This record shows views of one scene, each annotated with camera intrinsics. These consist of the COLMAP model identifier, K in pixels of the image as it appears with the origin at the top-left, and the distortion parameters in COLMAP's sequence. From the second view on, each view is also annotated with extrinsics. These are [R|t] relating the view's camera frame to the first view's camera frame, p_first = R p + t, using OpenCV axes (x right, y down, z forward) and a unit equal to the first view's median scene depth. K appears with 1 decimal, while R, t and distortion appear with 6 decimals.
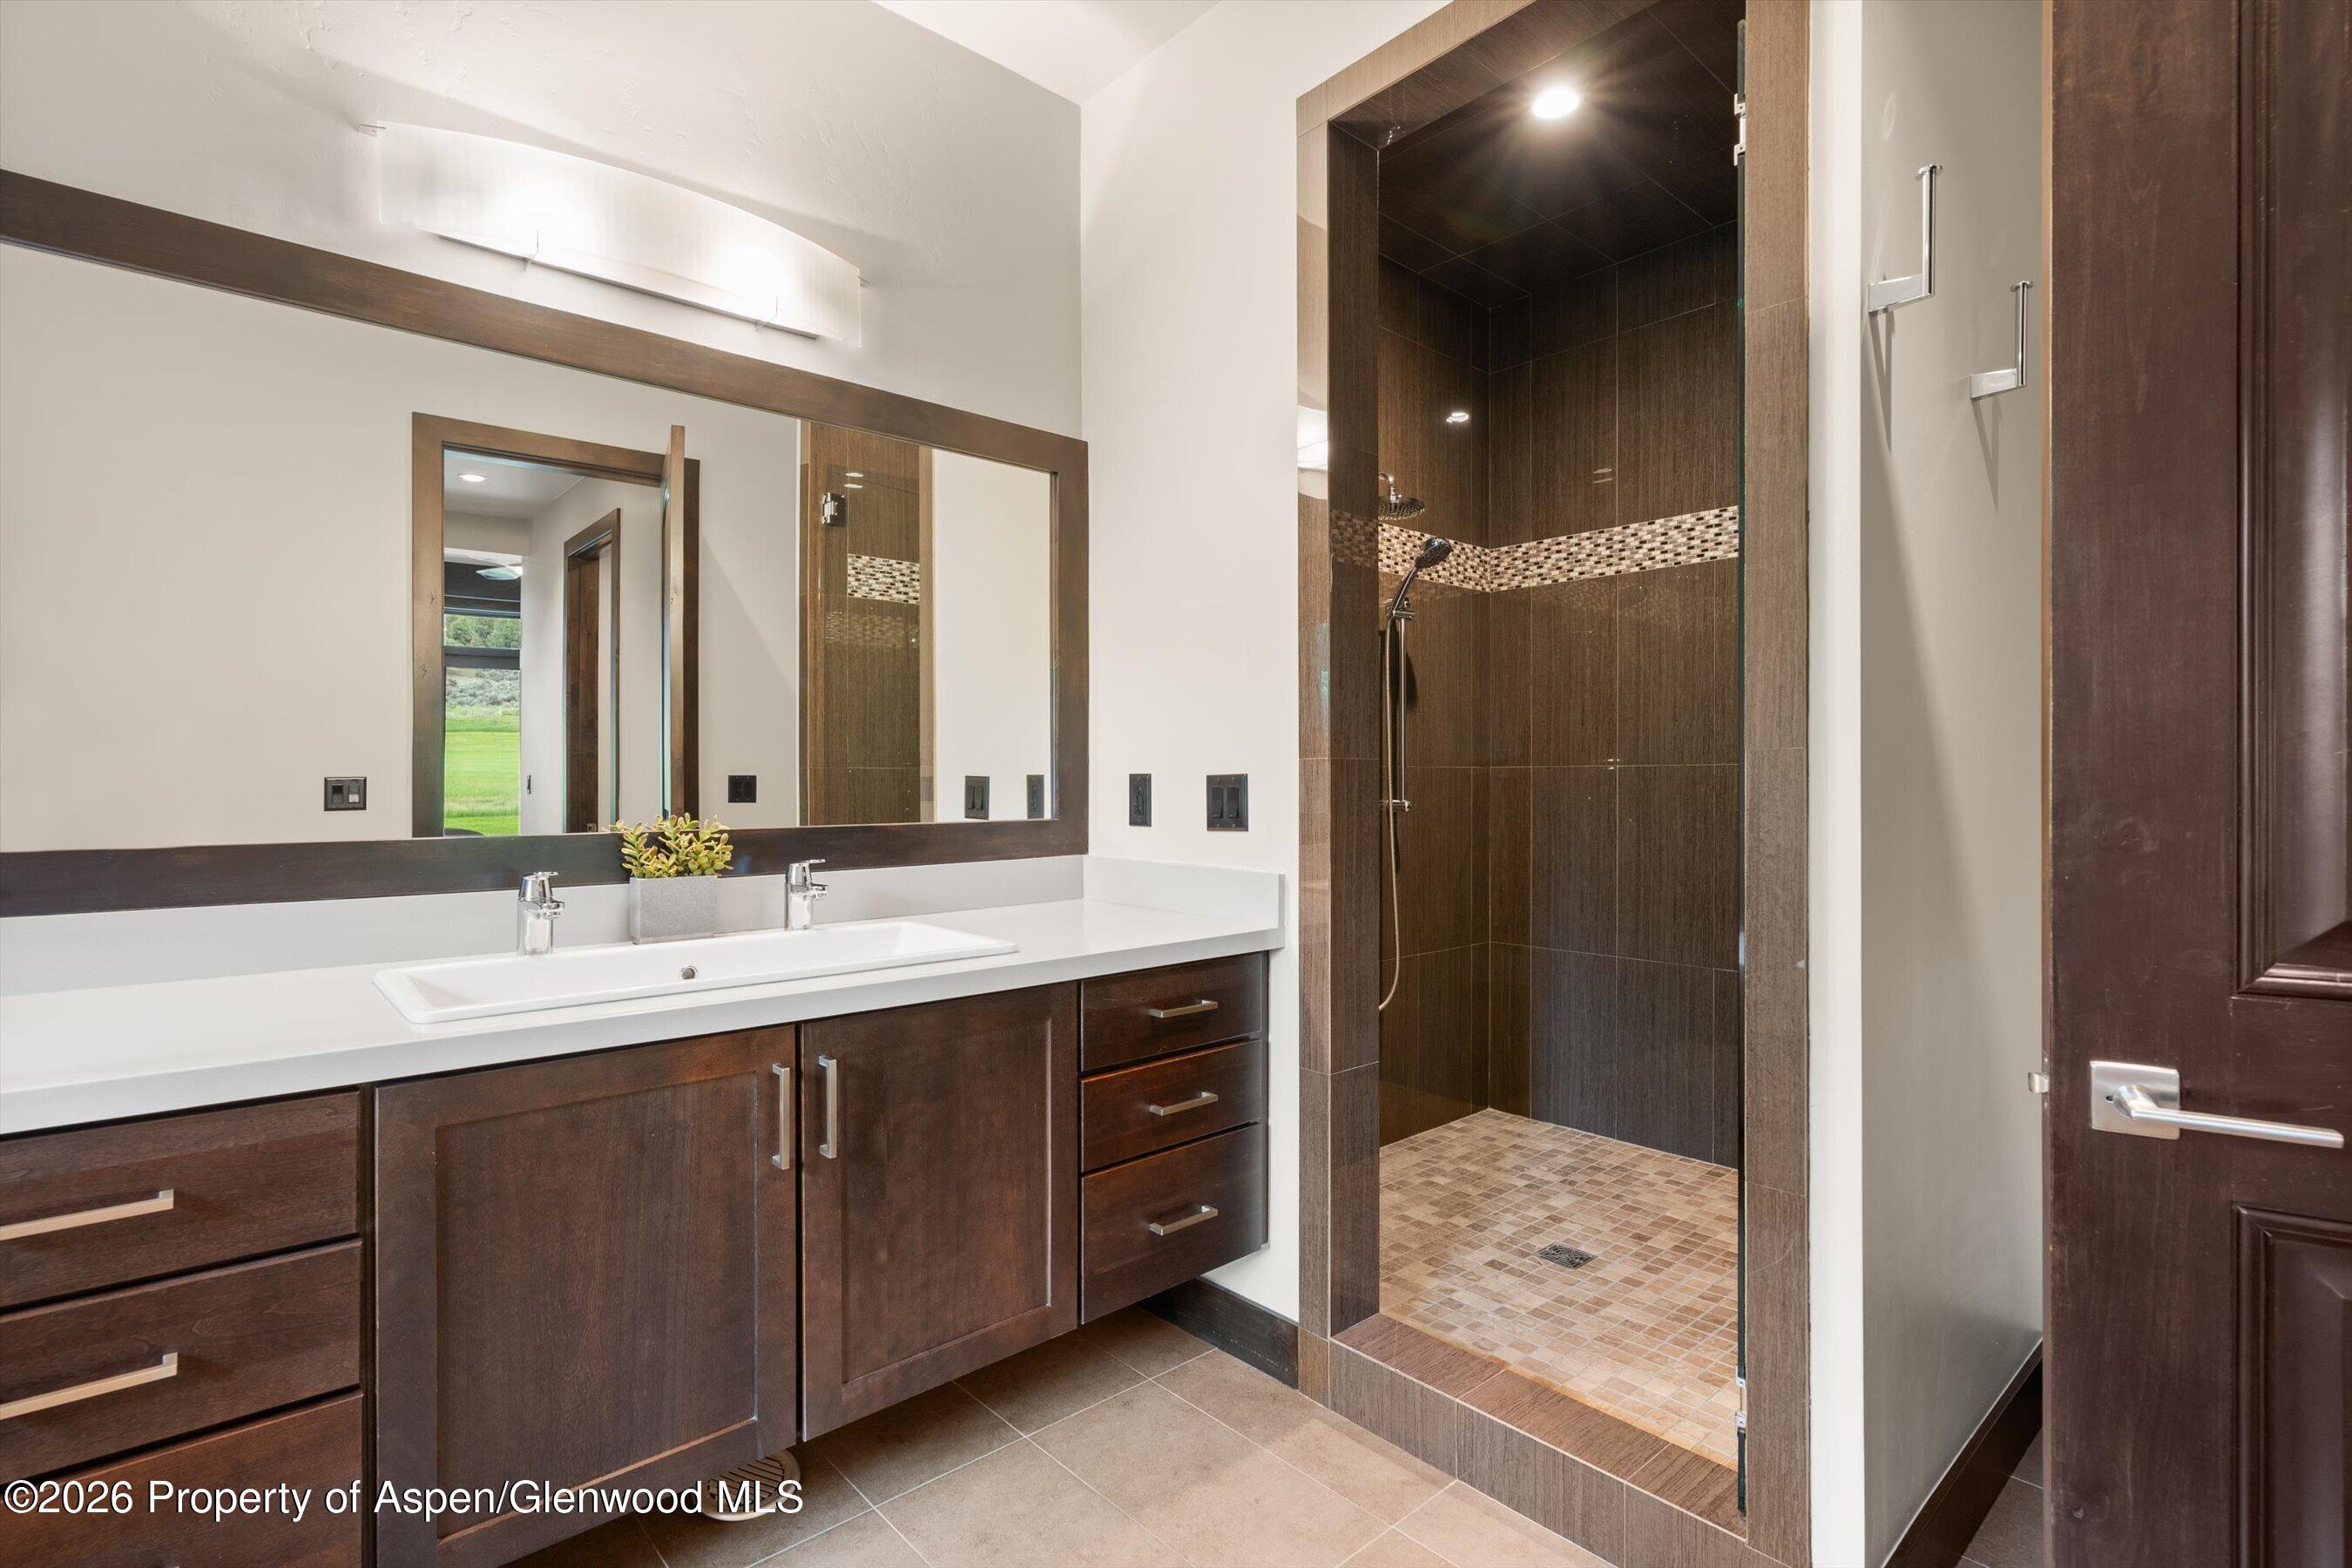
lens RADIAL K [[1122.8, 0, 1171.7], [0, 1122.8, 786.9], [0, 0, 1]] dist [-0.001425, 0.000789]
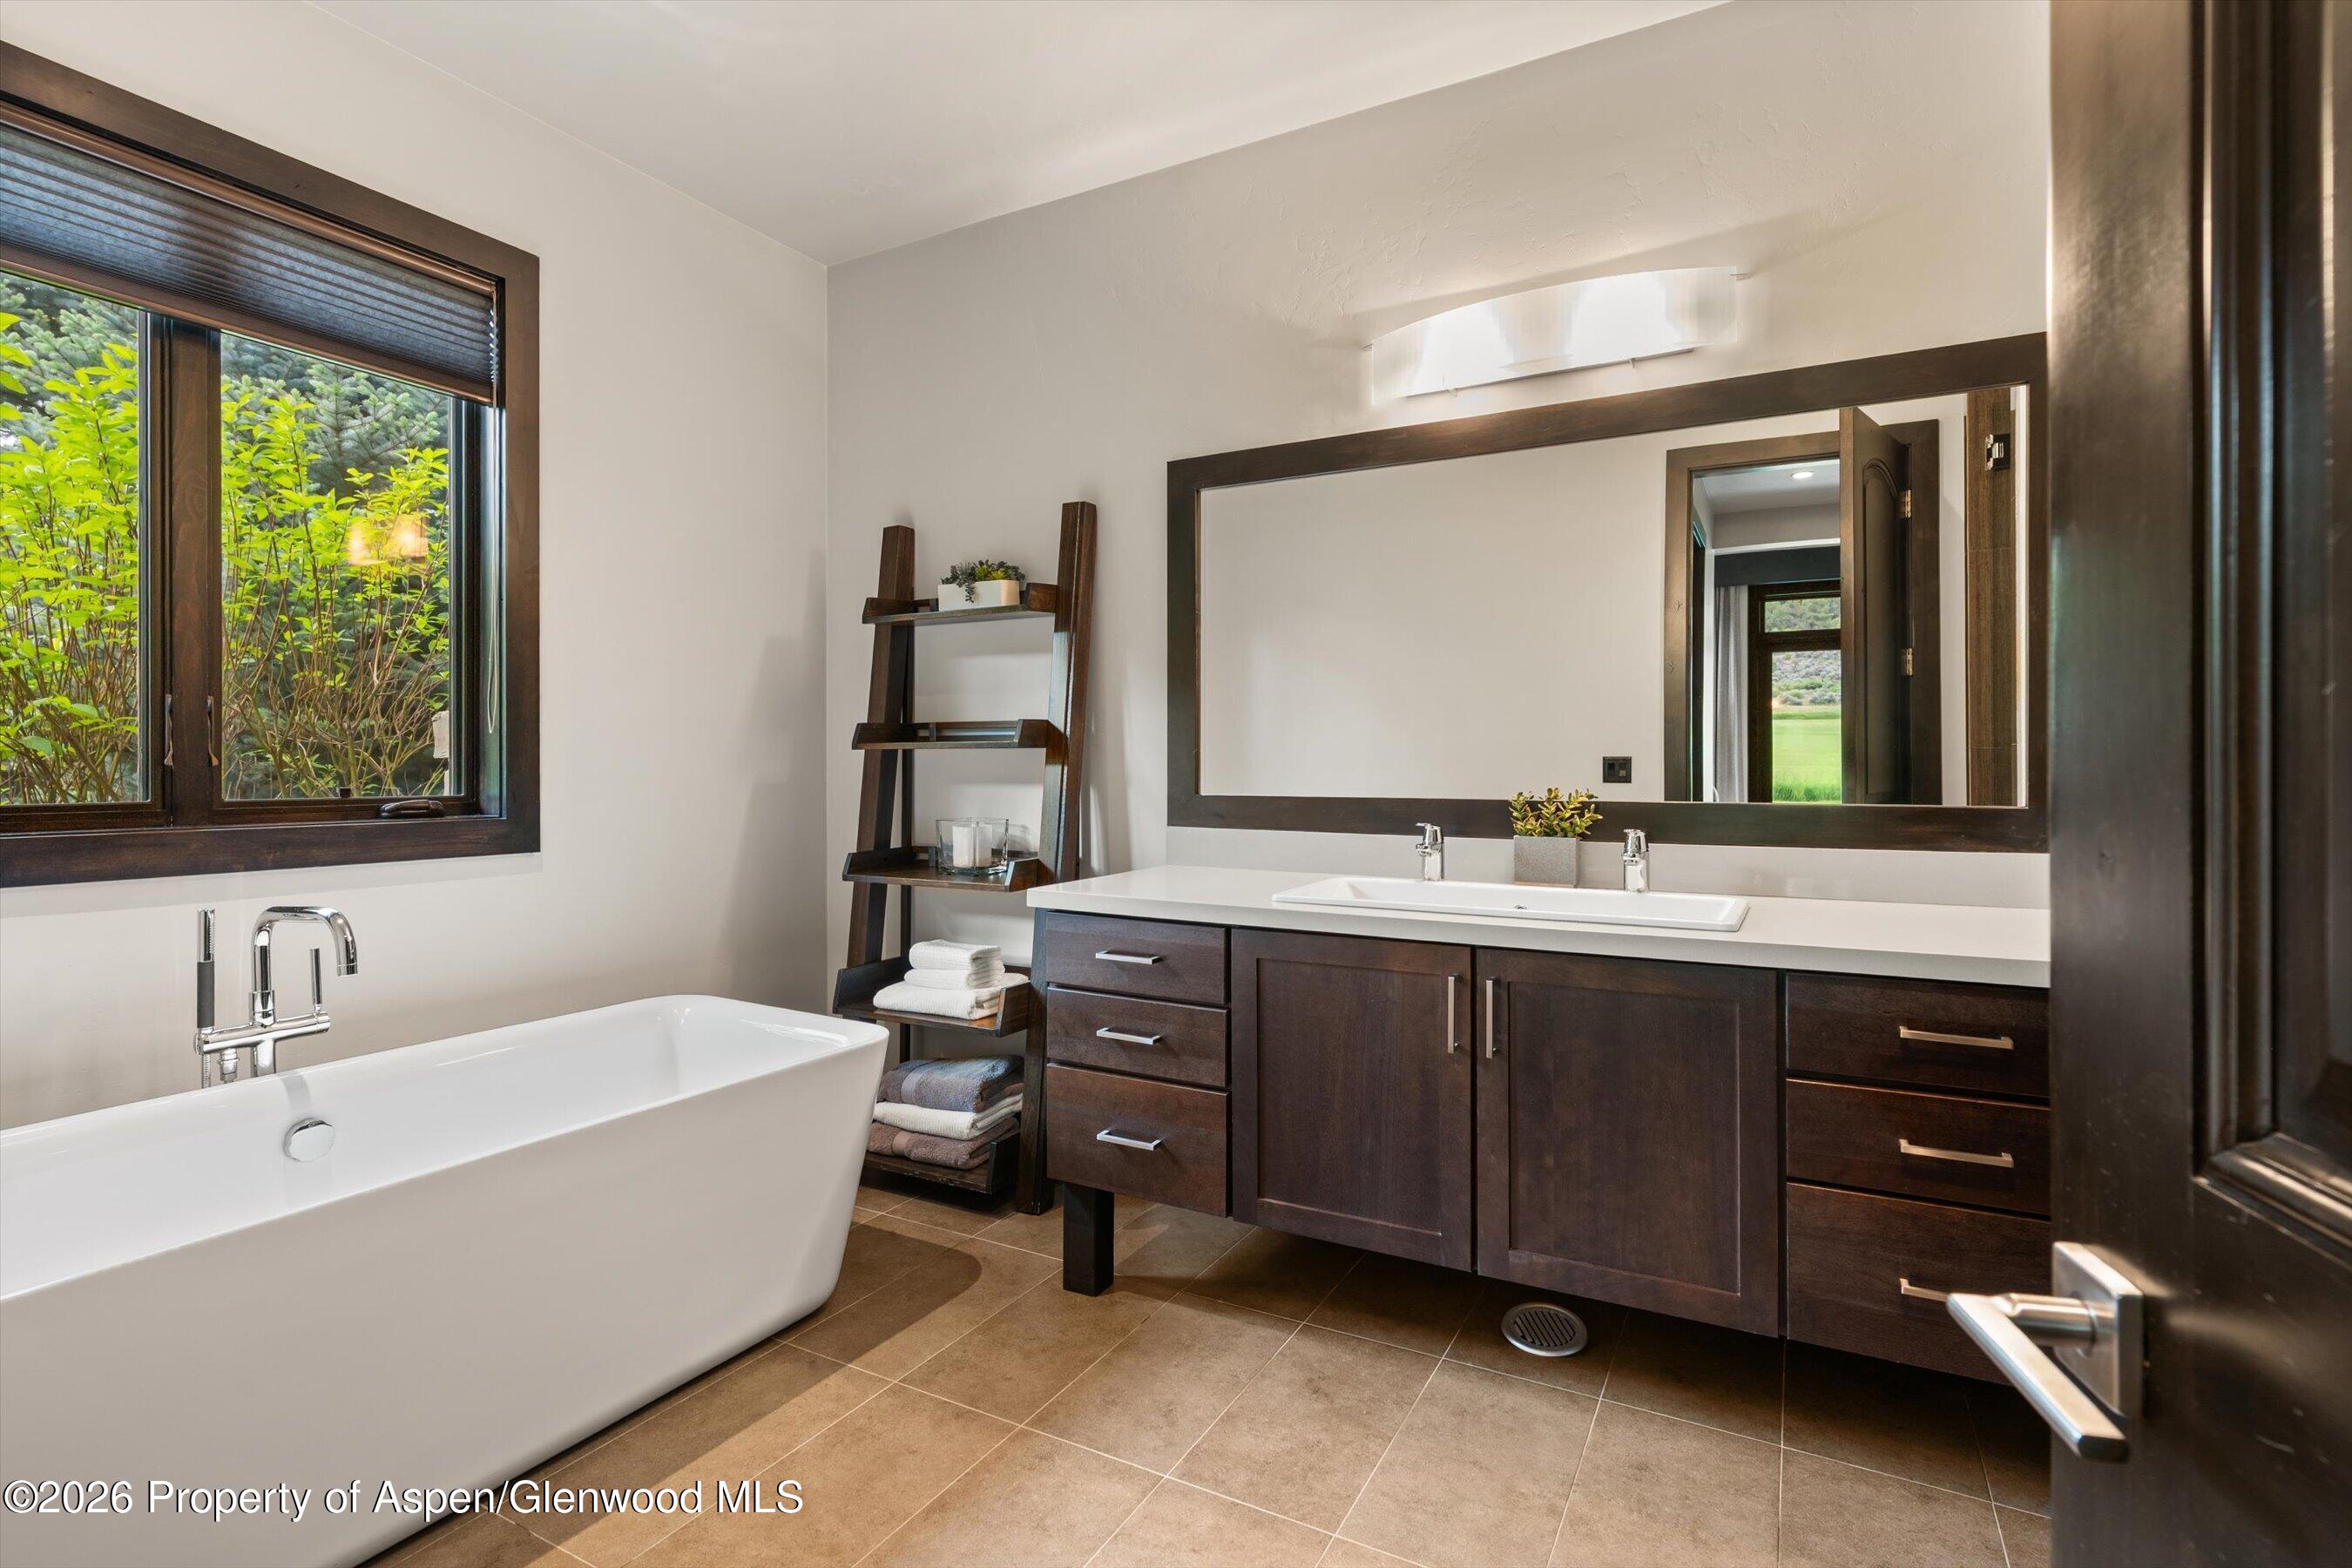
lens RADIAL K [[1122.8, 0, 1172.1], [0, 1122.8, 762.2], [0, 0, 1]] dist [-0.001425, 0.000789]
pose [[0.331820, 0.003498, -0.943336, 0.655062], [-0.007442, 0.999972, 0.001090, -0.000903], [0.943313, 0.006659, 0.331837, 0.206312]]
